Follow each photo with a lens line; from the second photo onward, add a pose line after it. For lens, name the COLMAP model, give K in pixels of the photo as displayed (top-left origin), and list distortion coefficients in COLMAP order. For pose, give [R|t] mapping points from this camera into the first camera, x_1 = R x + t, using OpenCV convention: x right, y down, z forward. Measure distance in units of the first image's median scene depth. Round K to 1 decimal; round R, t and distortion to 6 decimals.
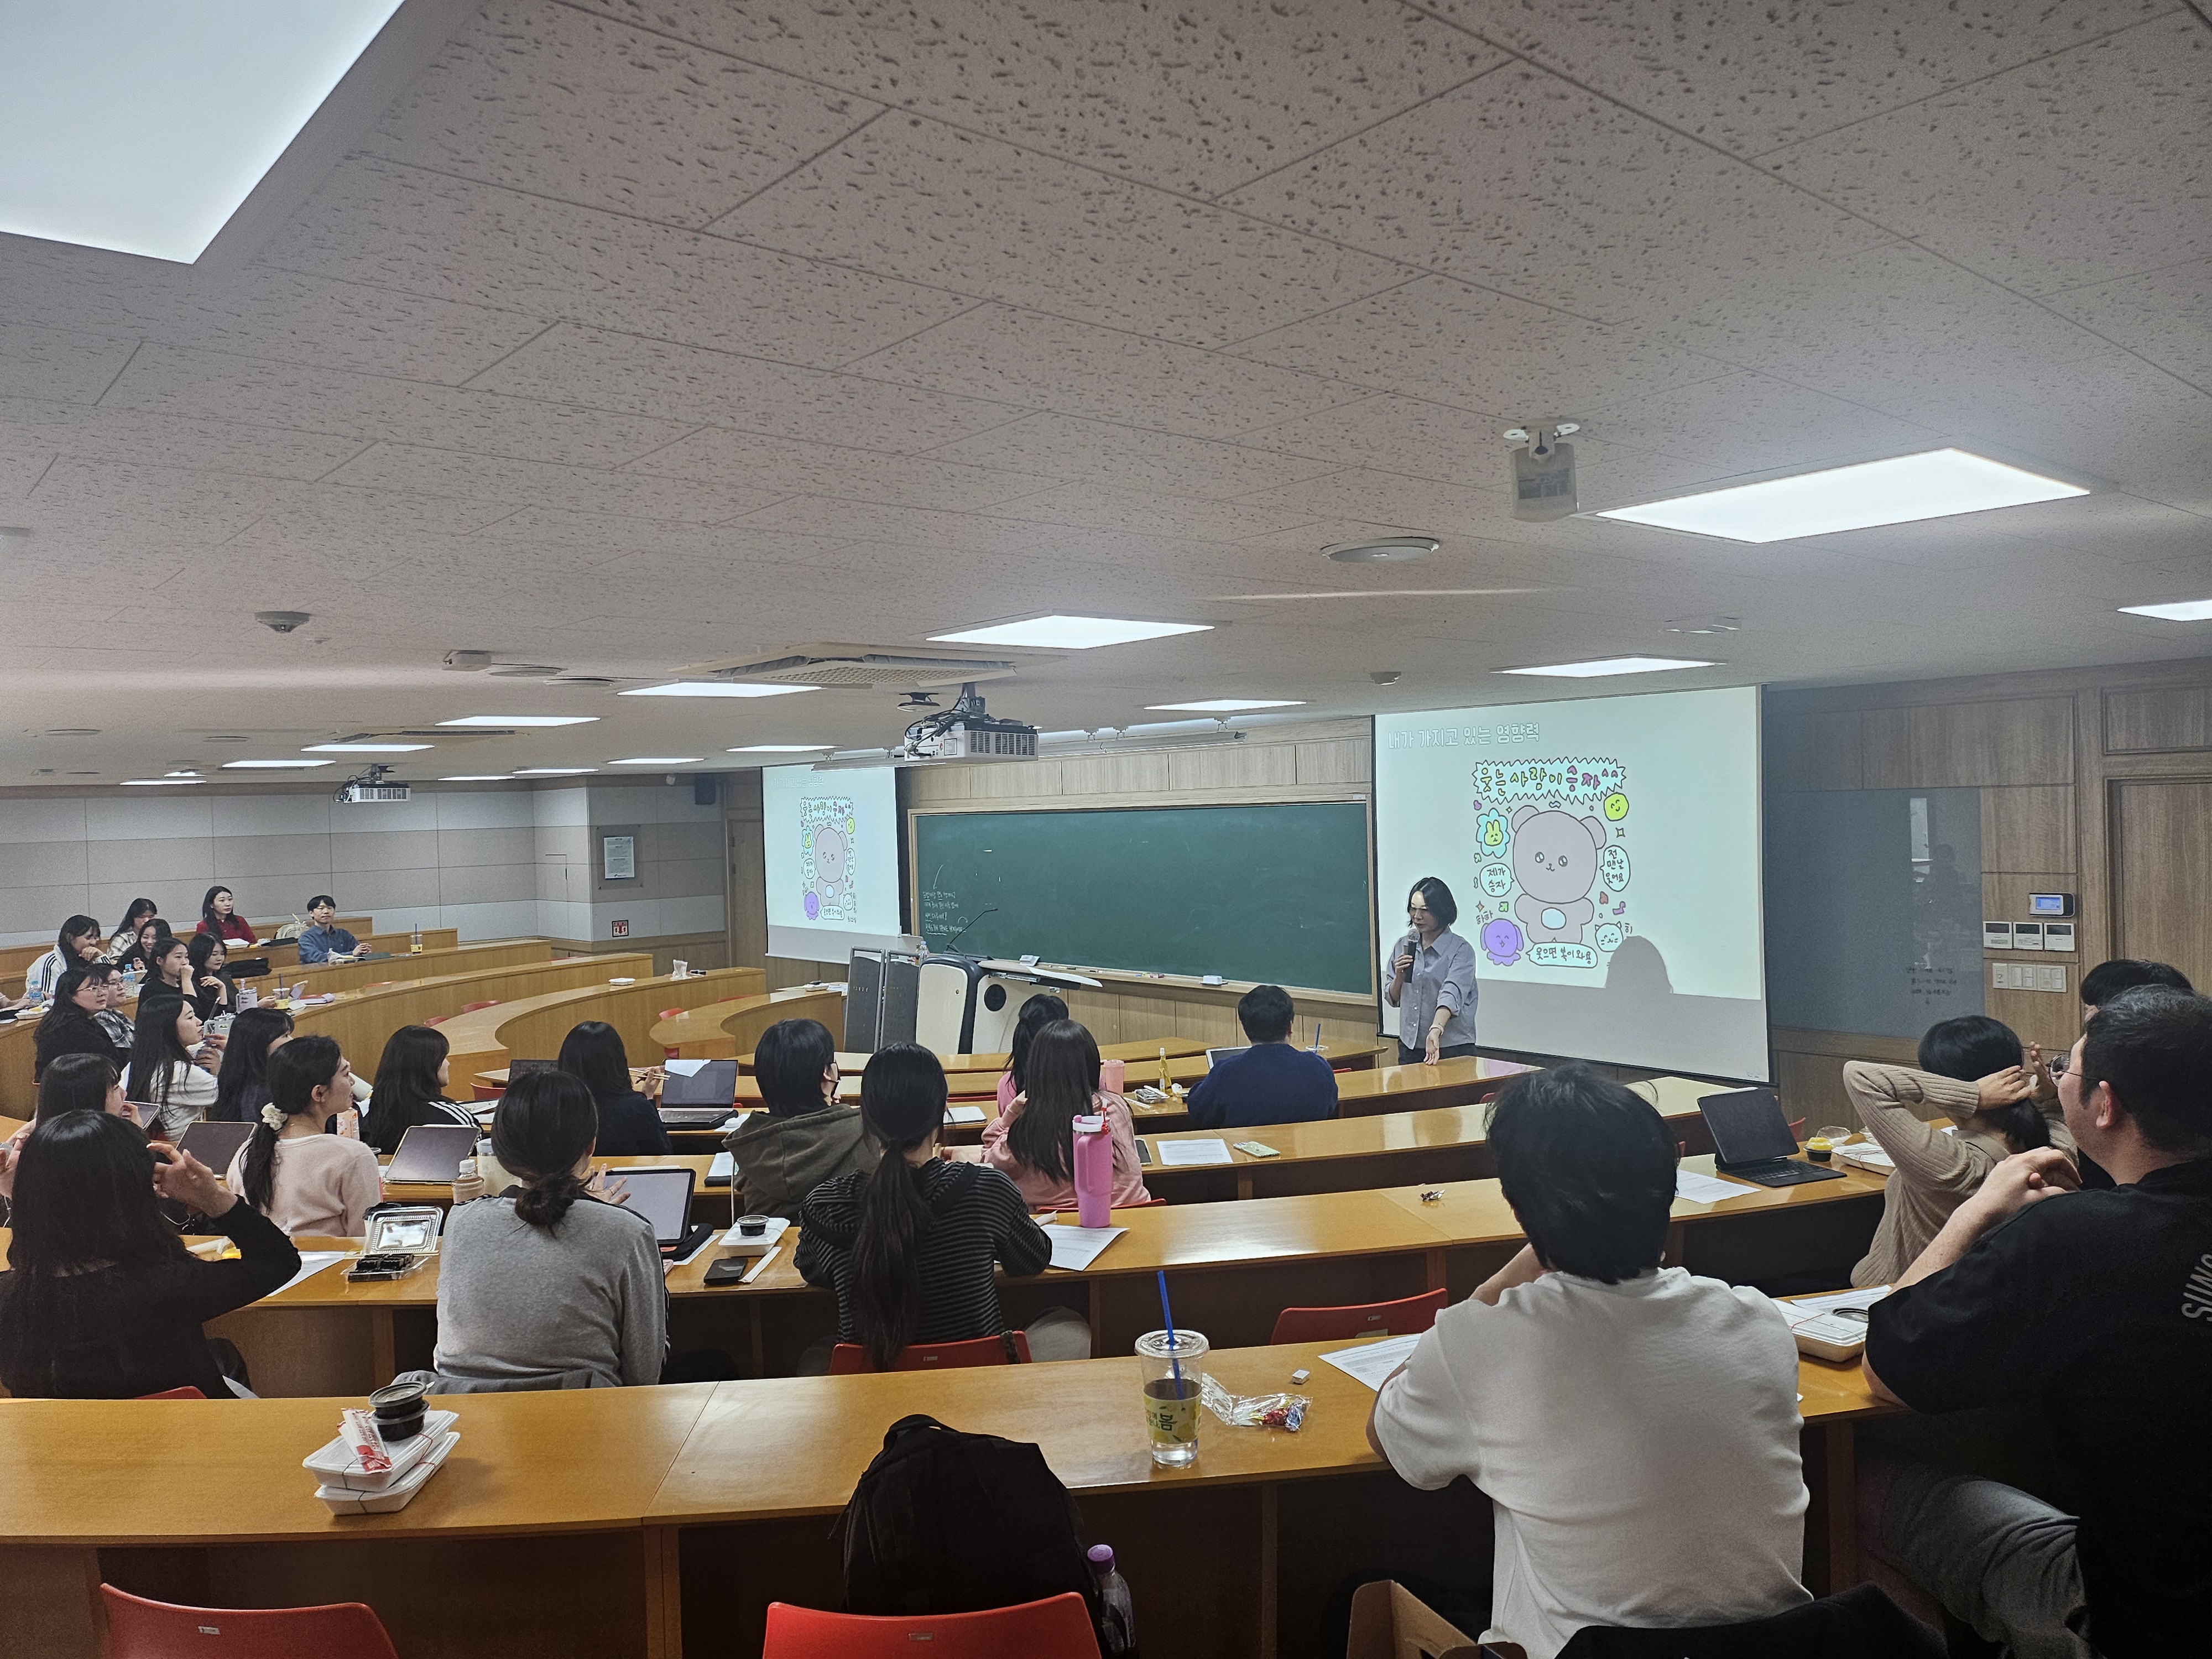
lens RADIAL K [[1536.0, 0, 1121.4], [0, 1536.0, 806.3], [0, 0, 1]] dist [0.083617, -0.077245]
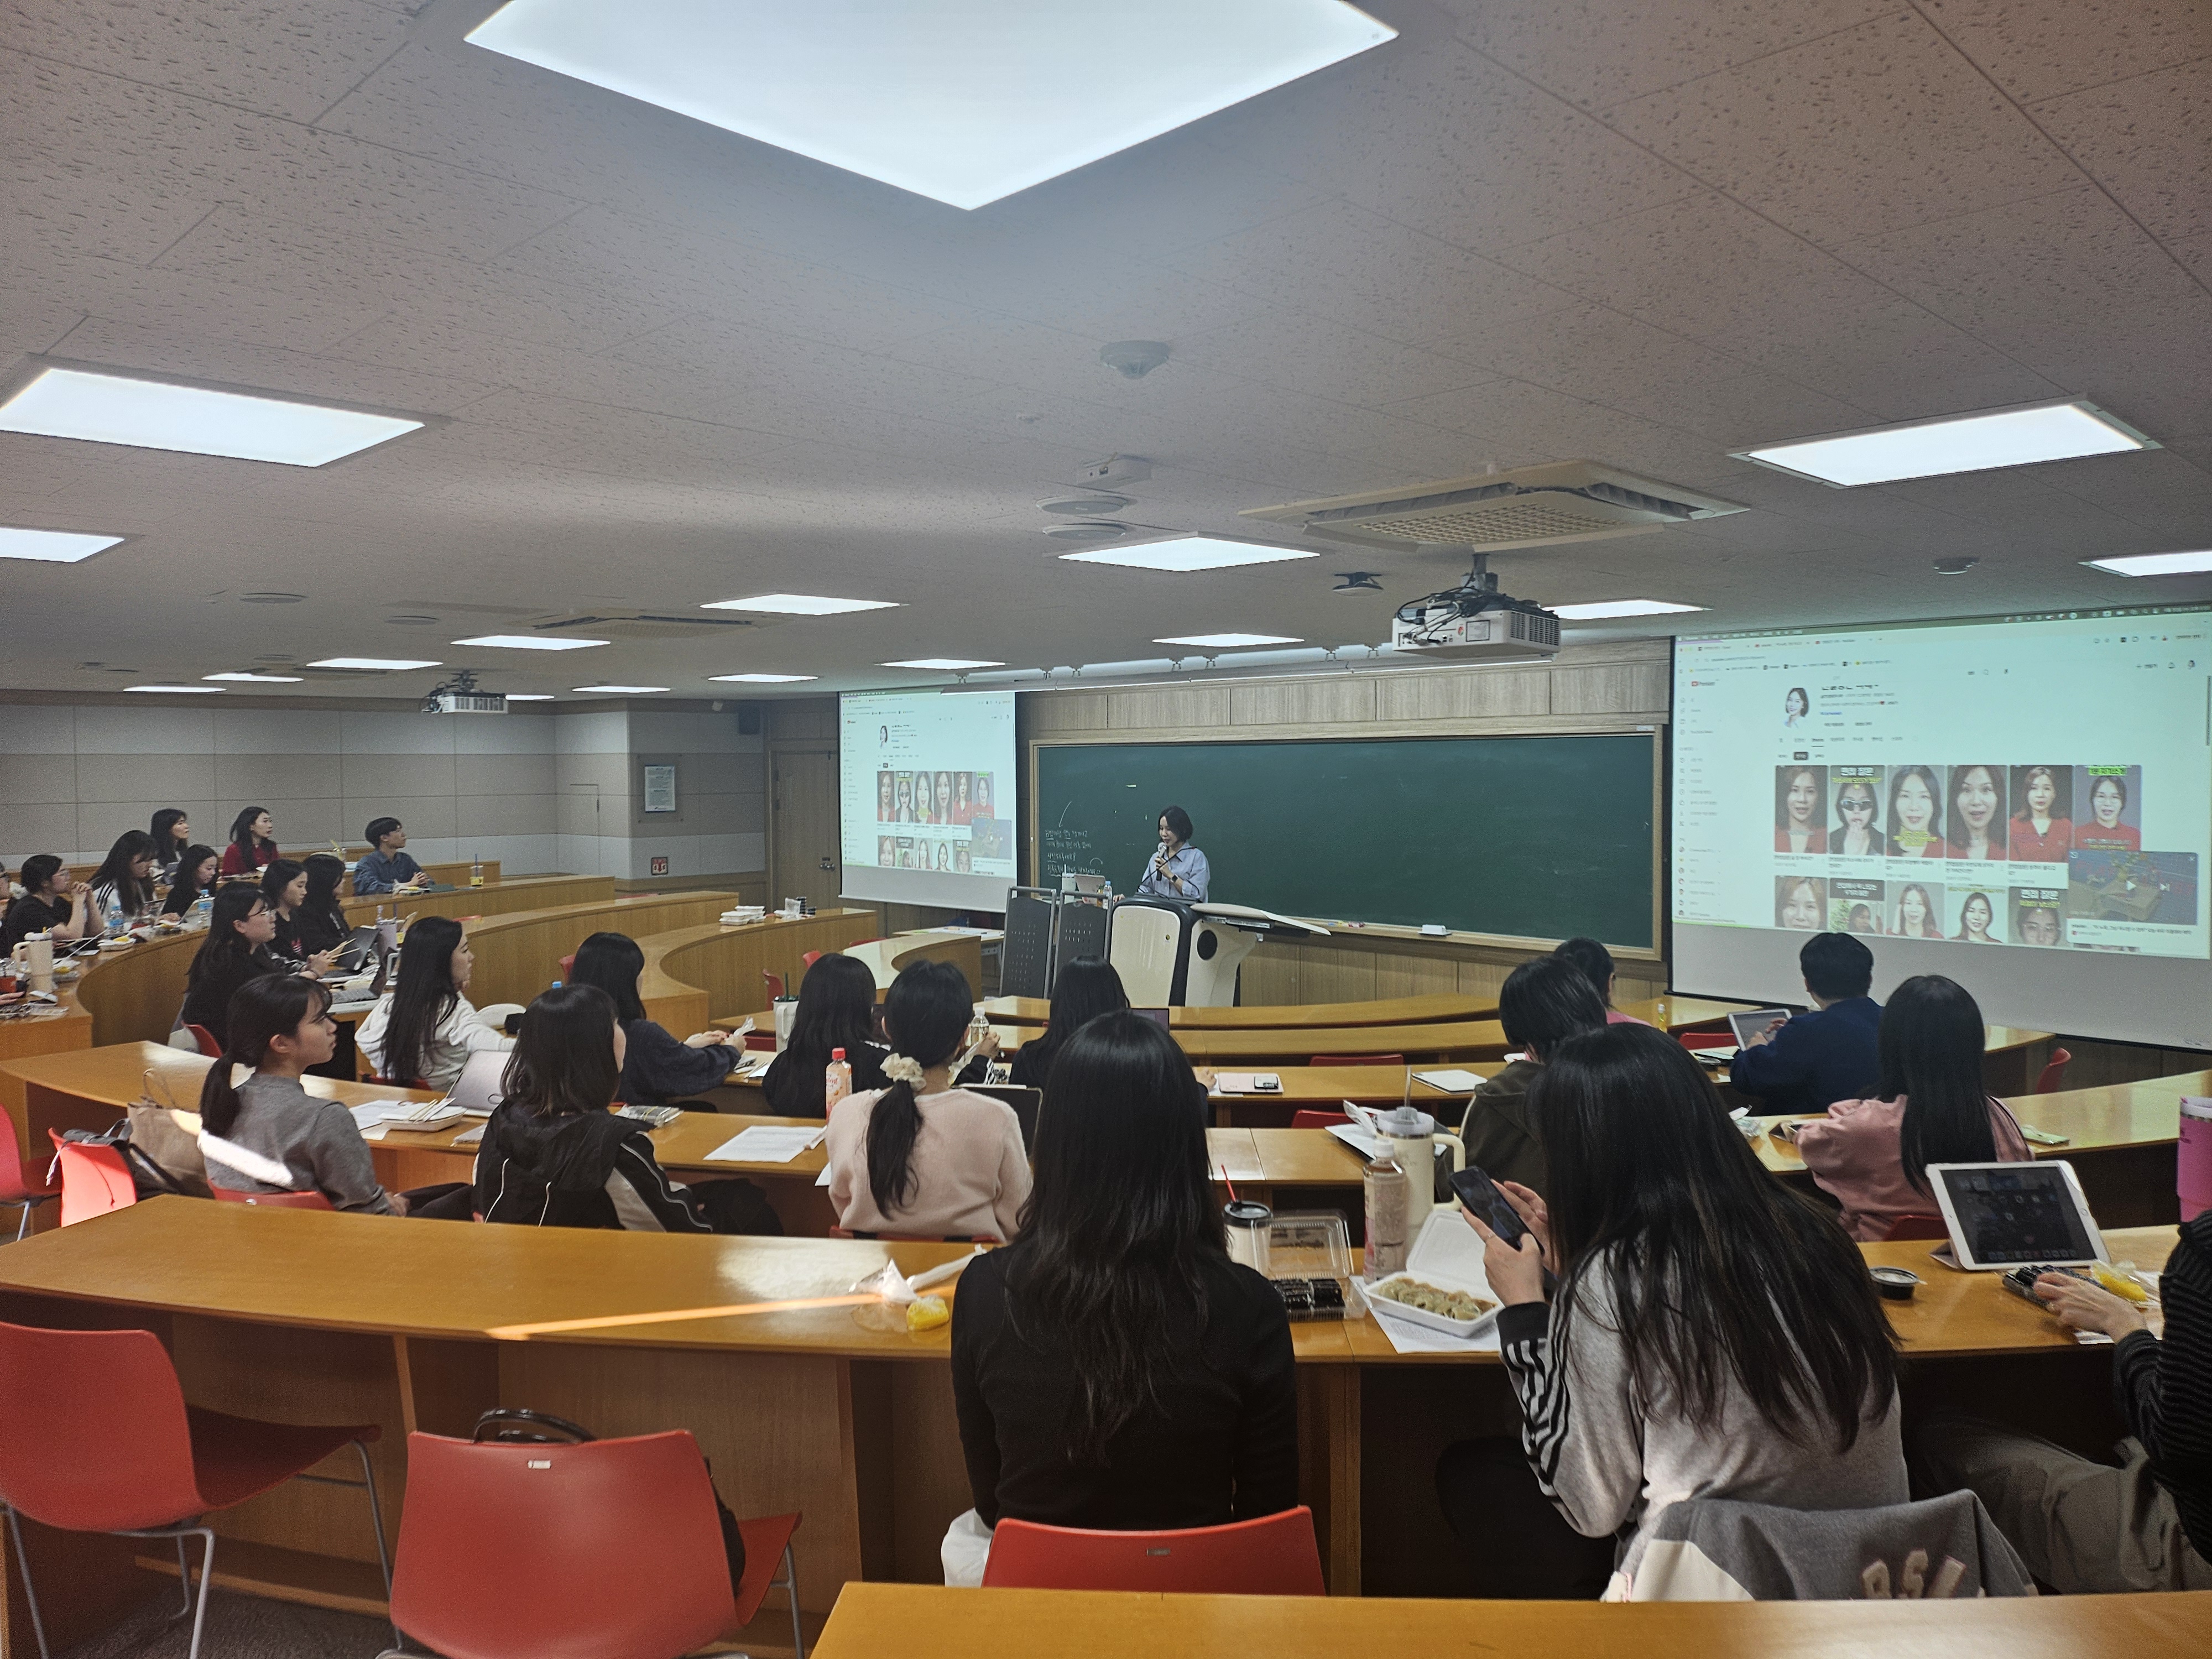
lens RADIAL K [[1545.5, 0, 1106.0], [0, 1545.5, 829.5], [0, 0, 1]] dist [0.087445, -0.081678]
pose [[0.997924, 0.020215, 0.061144, -0.149728], [-0.022865, 0.998815, 0.042956, 0.014763], [-0.060203, -0.044265, 0.997204, 0.079515]]
